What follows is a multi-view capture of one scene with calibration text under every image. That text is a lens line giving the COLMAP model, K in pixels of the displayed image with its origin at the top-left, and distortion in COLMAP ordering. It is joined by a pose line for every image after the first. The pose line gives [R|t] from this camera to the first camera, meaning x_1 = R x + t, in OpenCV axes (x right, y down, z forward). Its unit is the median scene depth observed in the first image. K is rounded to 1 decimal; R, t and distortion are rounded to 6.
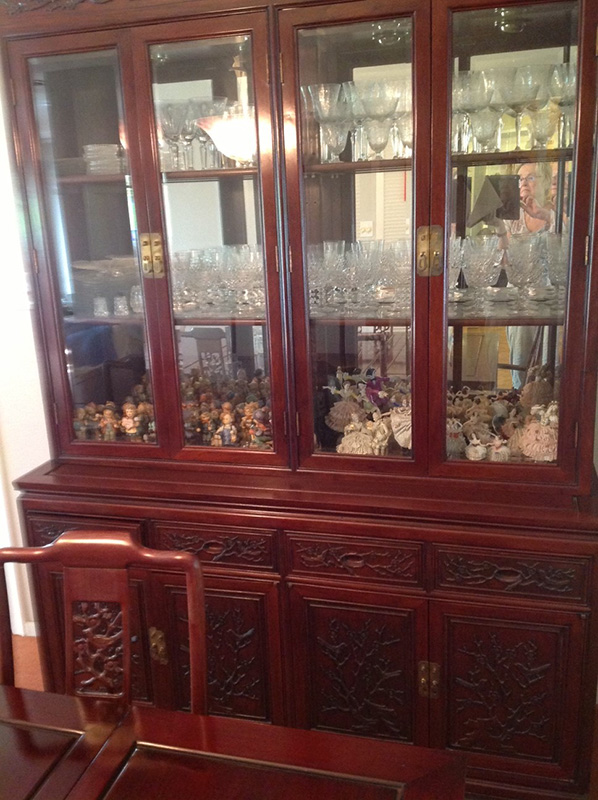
lens RADIAL K [[787.1, 0, 297.5], [0, 787.1, 405.5], [0, 0, 1]] dist [0.021453, 0.000000]
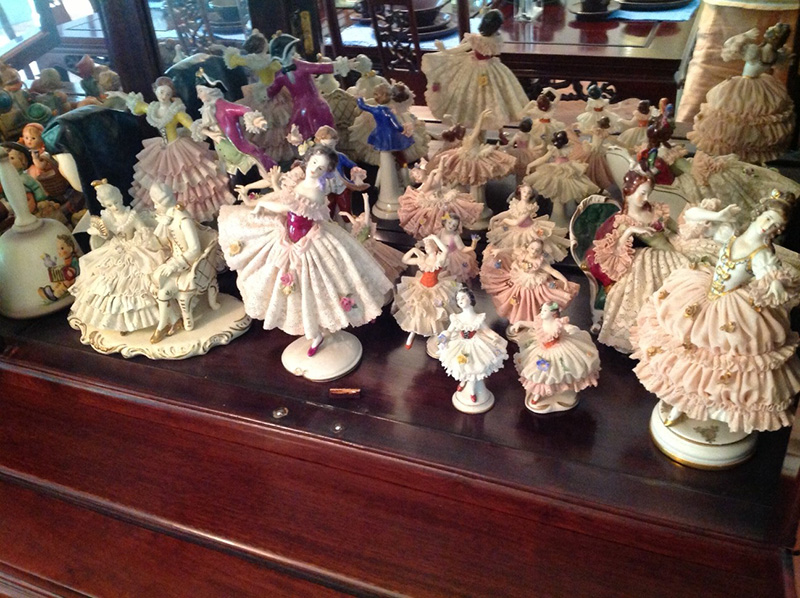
lens RADIAL K [[787.1, 0, 403.8], [0, 787.1, 299.0], [0, 0, 1]] dist [0.021453, 0.000000]
pose [[0.991144, 0.045103, -0.124896, 0.215000], [-0.007610, 0.958298, 0.285670, -0.037779], [0.132572, -0.282190, 0.950154, 0.661657]]
